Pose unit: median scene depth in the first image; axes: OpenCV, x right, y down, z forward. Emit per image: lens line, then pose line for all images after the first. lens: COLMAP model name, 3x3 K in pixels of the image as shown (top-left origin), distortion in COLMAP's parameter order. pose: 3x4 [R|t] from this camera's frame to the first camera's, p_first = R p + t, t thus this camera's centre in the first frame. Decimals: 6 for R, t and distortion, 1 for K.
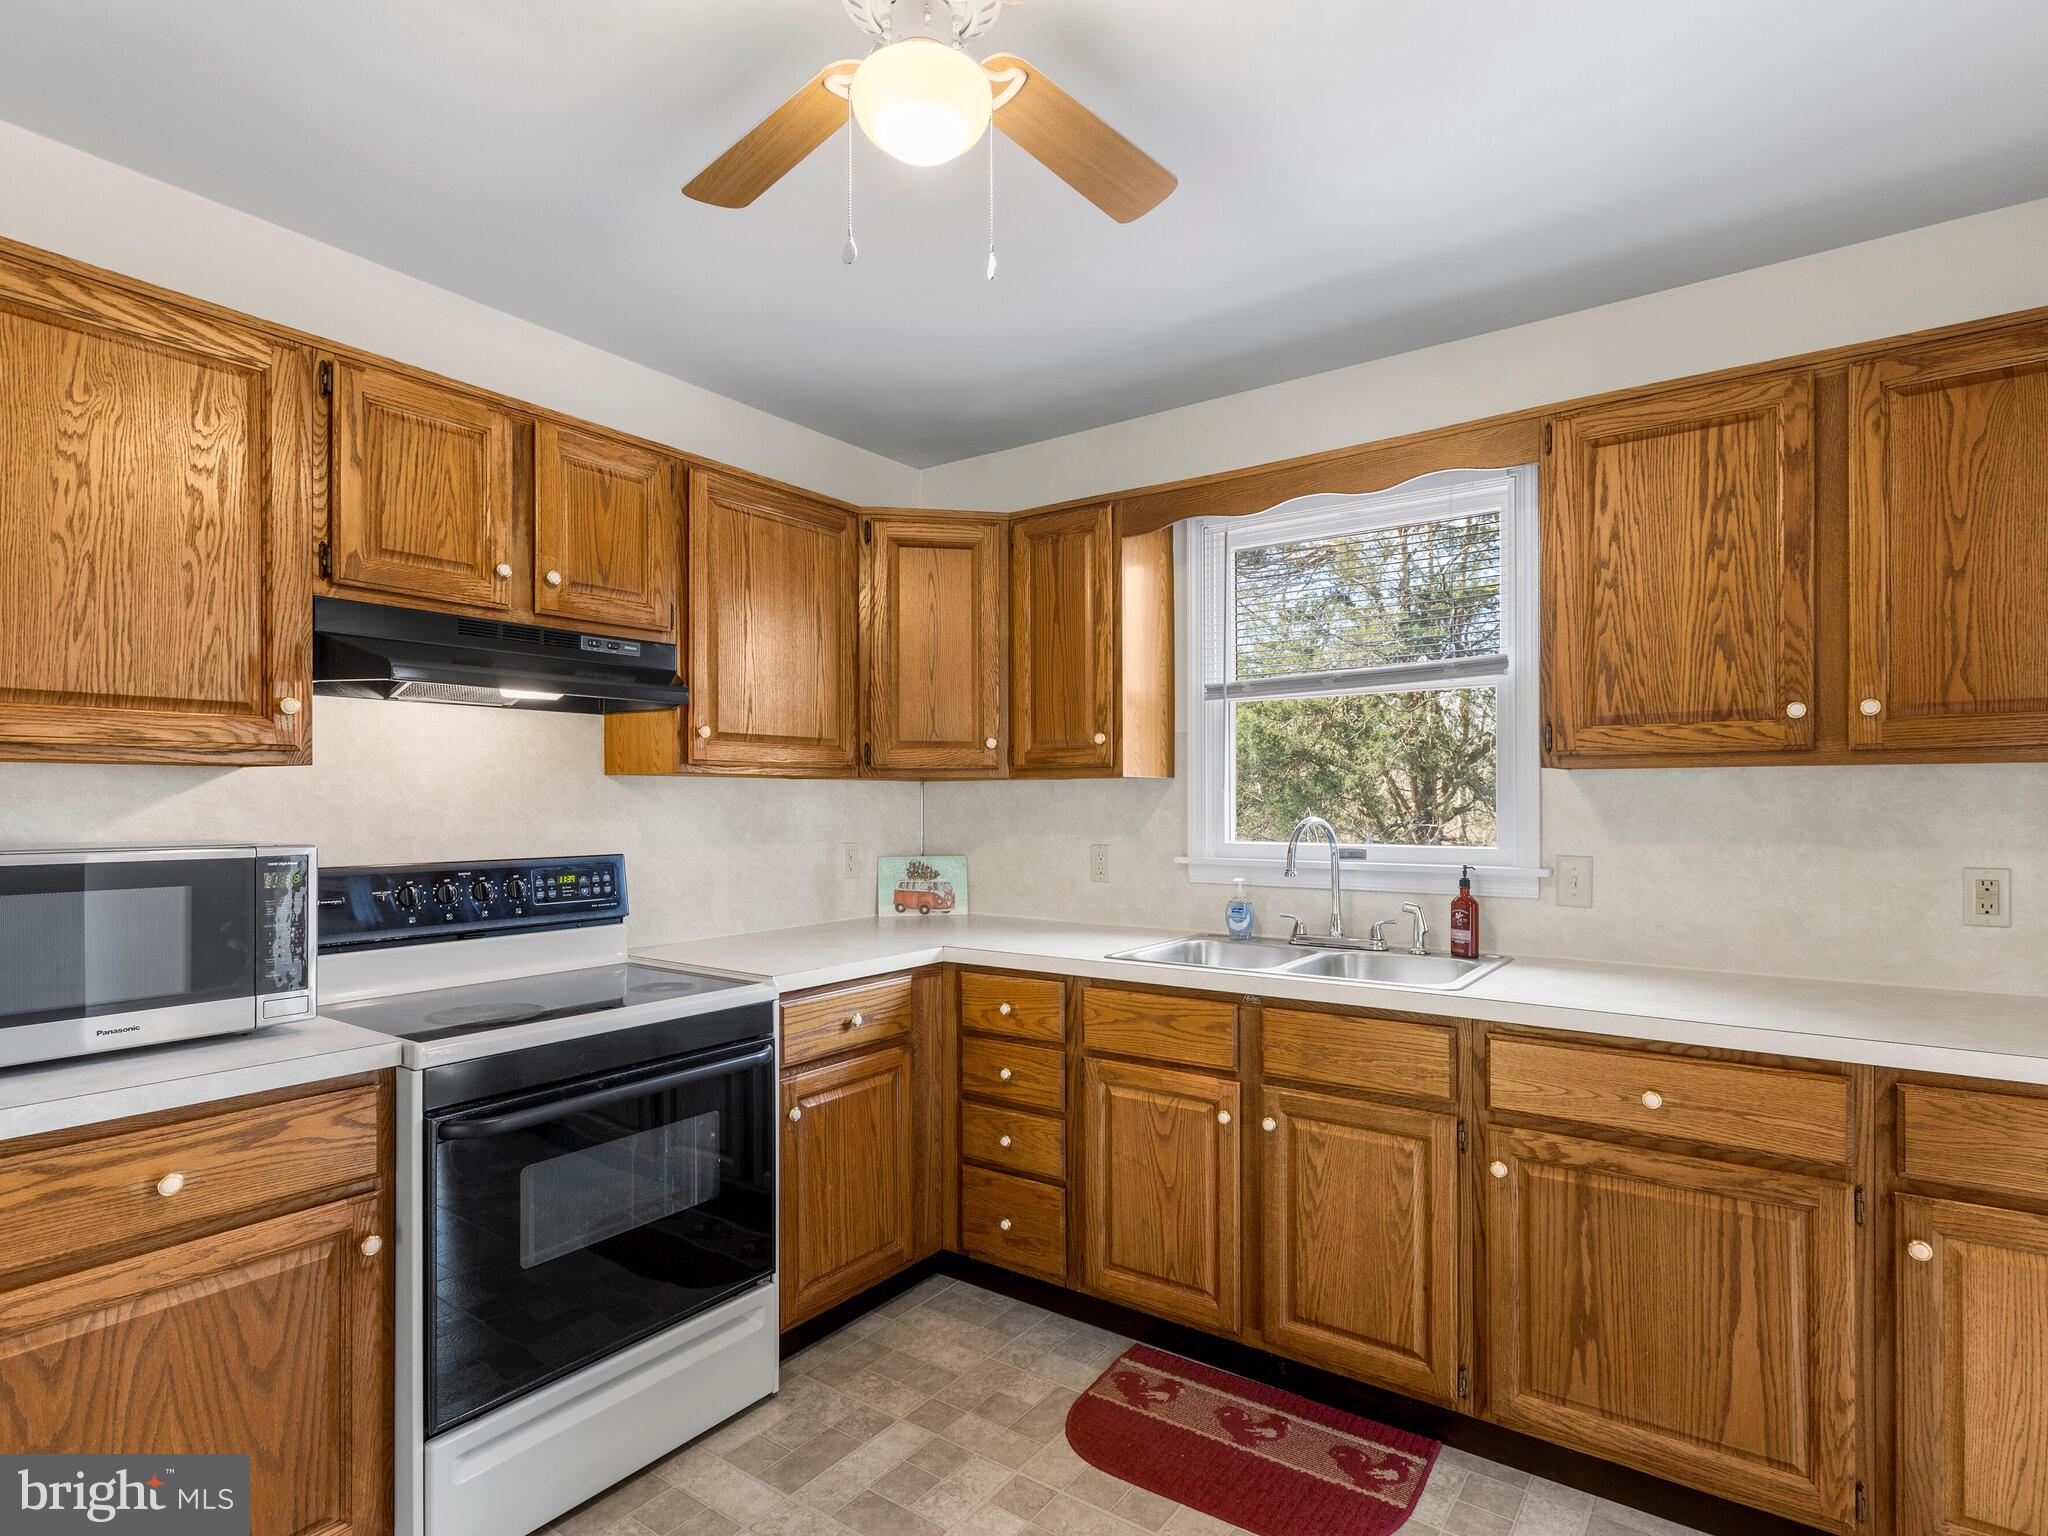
lens RADIAL K [[1061.7, 0, 1027.8], [0, 1061.7, 802.8], [0, 0, 1]] dist [0.000764, 0.000756]
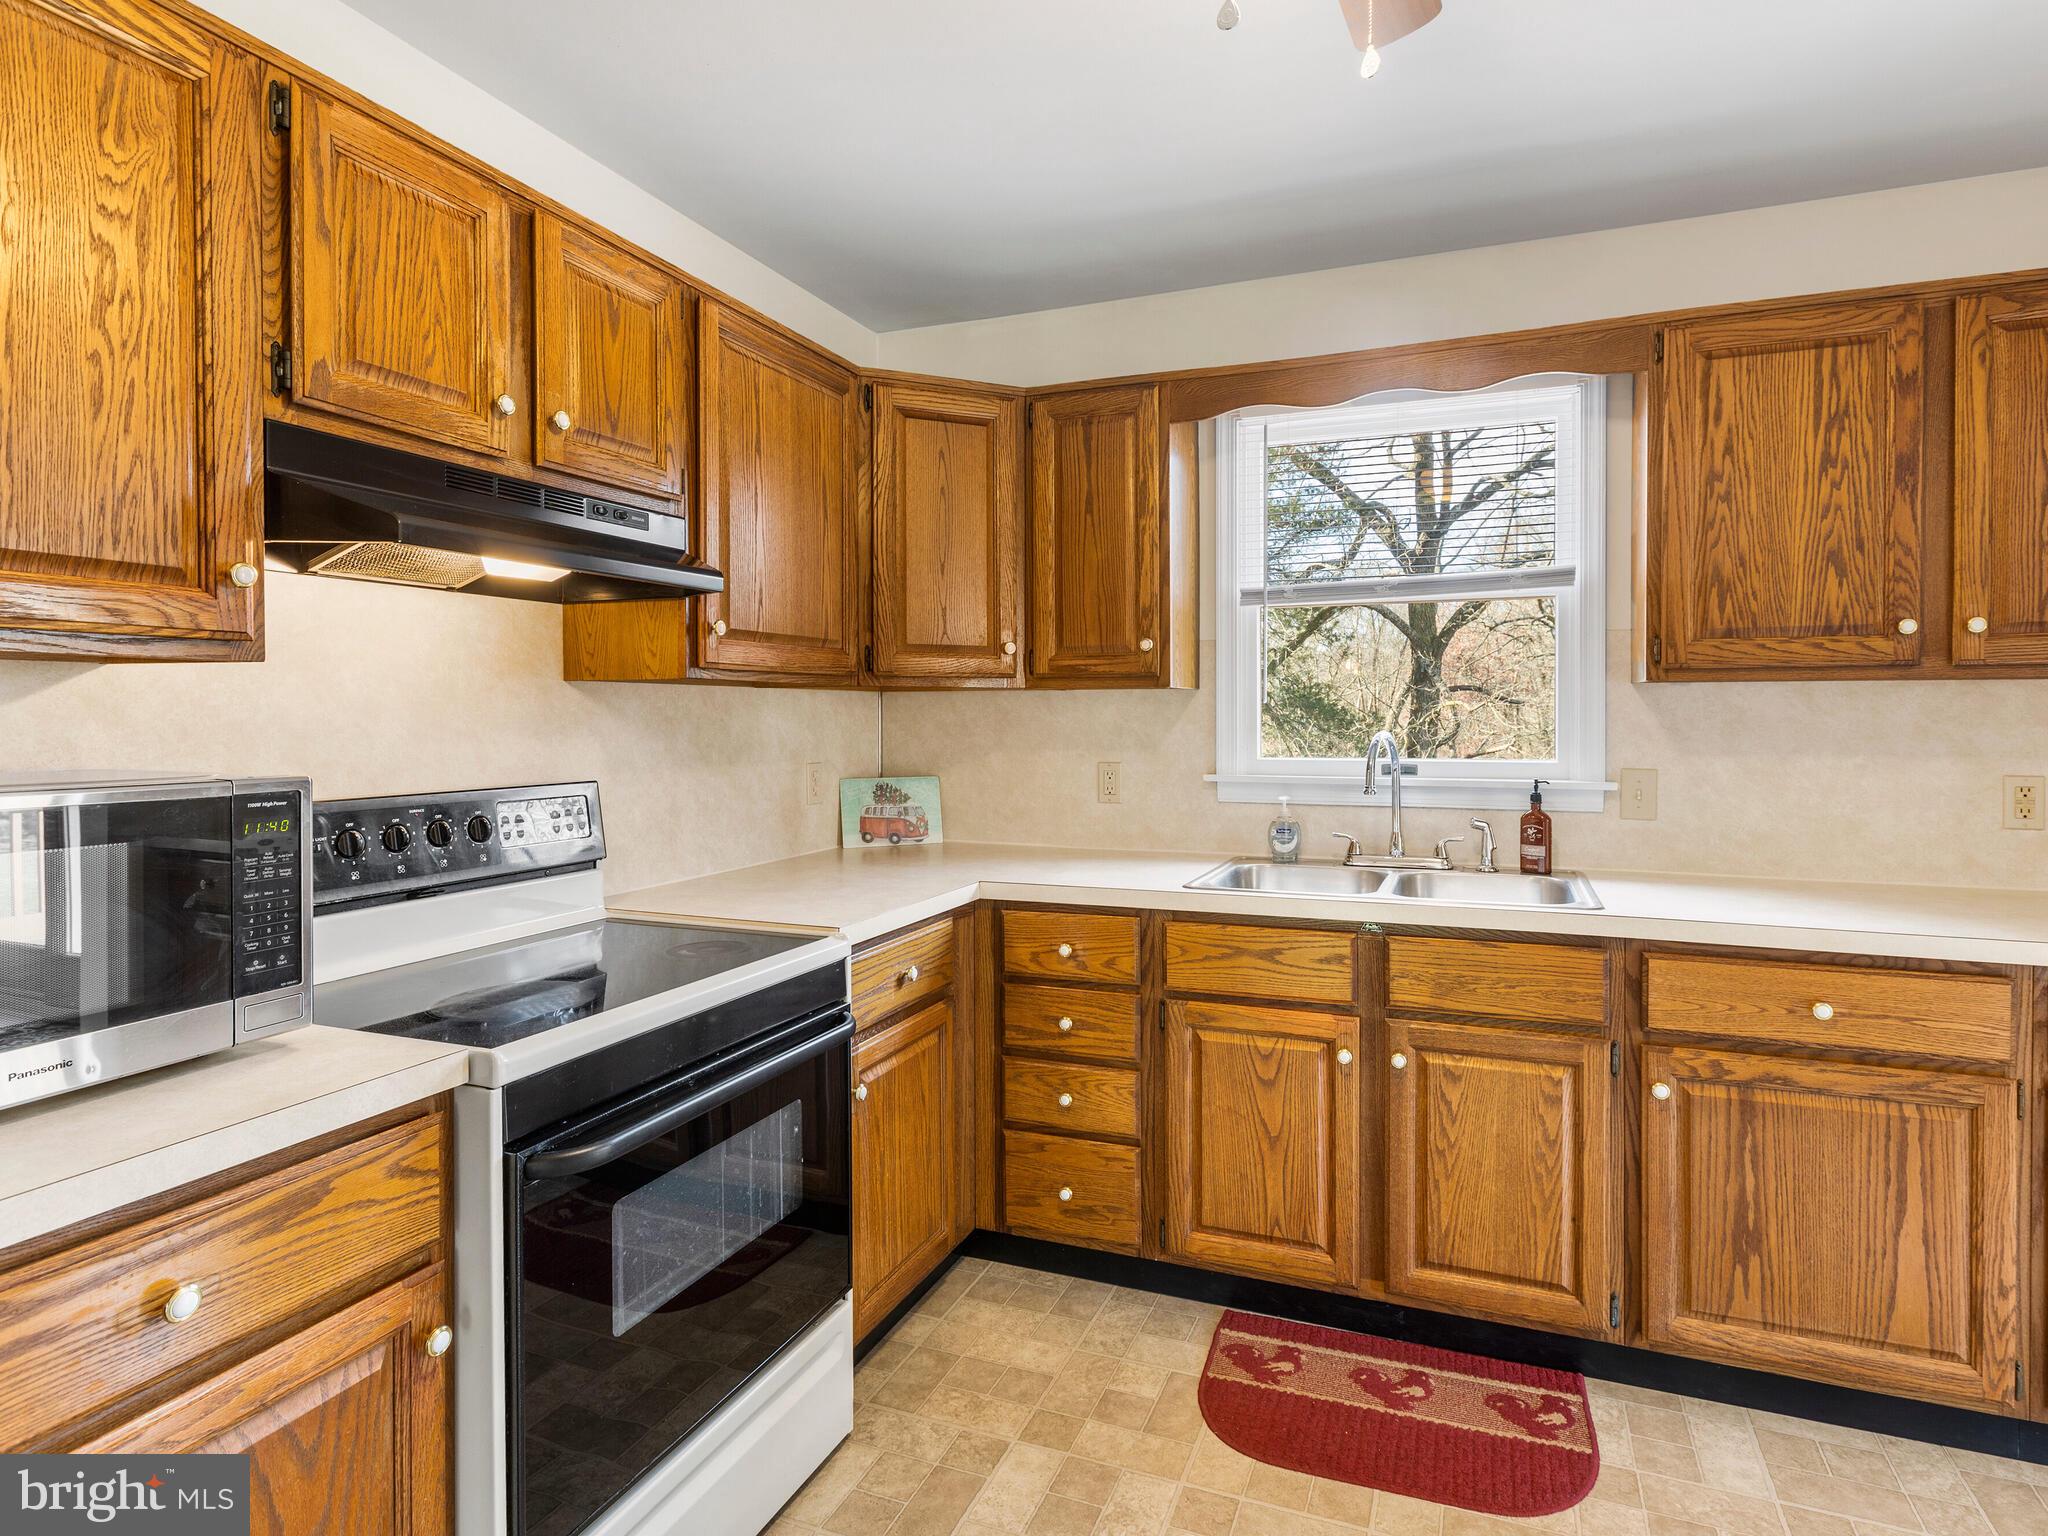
lens RADIAL K [[1100.5, 0, 1068.9], [0, 1100.5, 729.9], [0, 0, 1]] dist [0.002058, -0.000644]
pose [[0.967540, -0.003207, 0.252697, -0.315049], [0.000193, 0.999929, 0.011950, 0.000849], [-0.252717, -0.011513, 0.967472, 0.150621]]
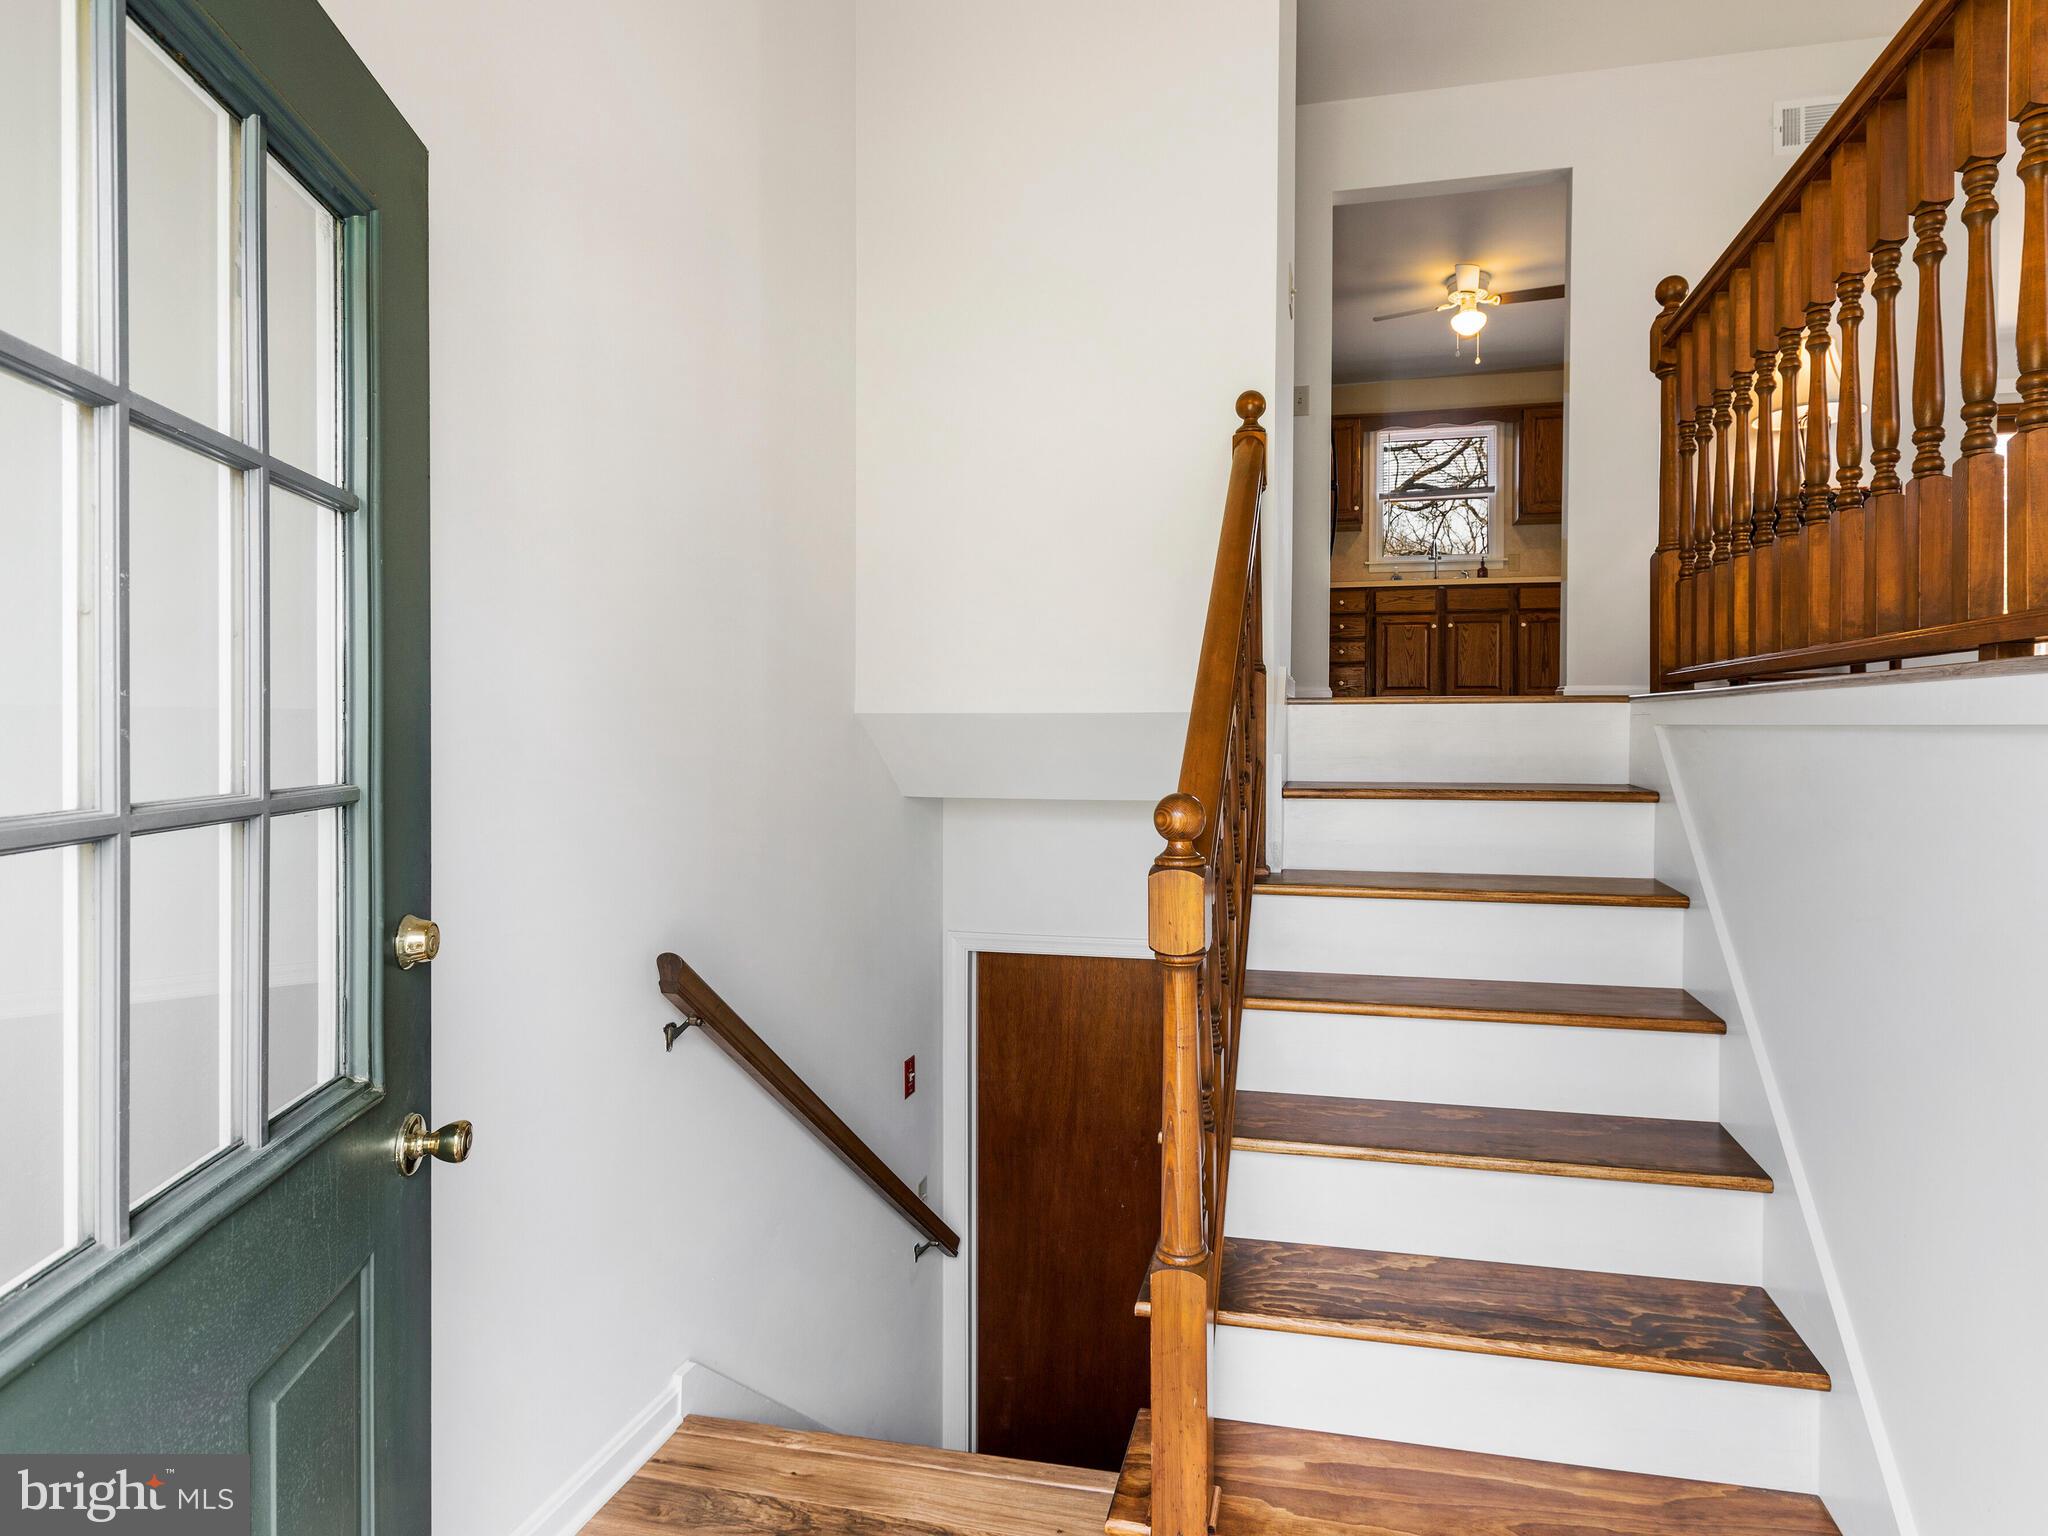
lens RADIAL K [[1100.5, 0, 1068.9], [0, 1100.5, 729.9], [0, 0, 1]] dist [0.002058, -0.000644]
pose [[0.930622, 0.001158, 0.365980, -2.125377], [-0.002858, 0.999987, 0.004105, 0.637862], [-0.365971, -0.004866, 0.930613, -1.705195]]
